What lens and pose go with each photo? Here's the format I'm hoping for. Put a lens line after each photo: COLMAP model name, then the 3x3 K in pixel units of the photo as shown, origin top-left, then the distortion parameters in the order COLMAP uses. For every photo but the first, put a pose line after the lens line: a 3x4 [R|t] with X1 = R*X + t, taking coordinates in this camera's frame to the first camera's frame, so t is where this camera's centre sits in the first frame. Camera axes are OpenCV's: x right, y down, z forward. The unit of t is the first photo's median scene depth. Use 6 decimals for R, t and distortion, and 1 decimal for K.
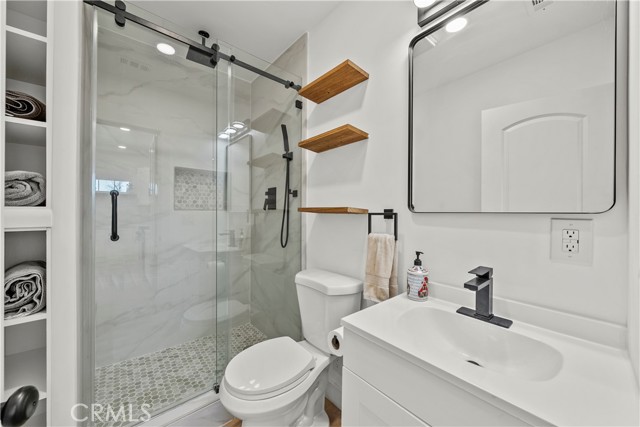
lens RADIAL K [[236.6, 0, 318.3], [0, 236.6, 212.9], [0, 0, 1]] dist [-0.003107, -0.000468]
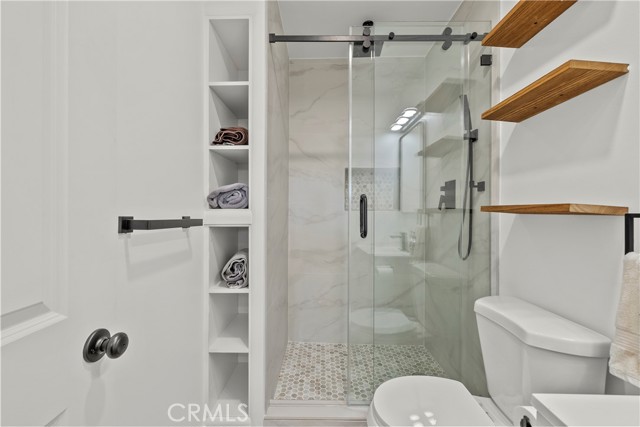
lens RADIAL K [[264.3, 0, 314.3], [0, 264.3, 212.9], [0, 0, 1]] dist [0.000324, 0.000123]
pose [[0.746140, -0.000844, -0.665789, 0.060198], [0.000171, 0.999999, -0.001076, -0.000597], [0.665789, 0.000689, 0.746139, 0.067299]]
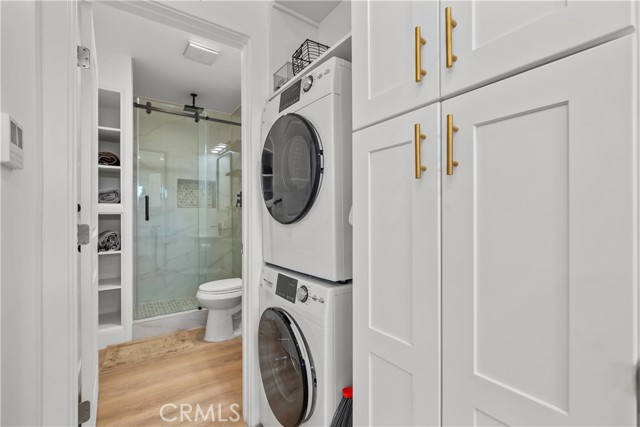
lens RADIAL K [[279.6, 0, 319.4], [0, 279.6, 215.4], [0, 0, 1]] dist [-0.000632, -0.000043]
pose [[0.995075, -0.008438, -0.098770, 0.523214], [0.008094, 0.999960, -0.003886, 0.058333], [0.098799, 0.003067, 0.995103, -0.767696]]
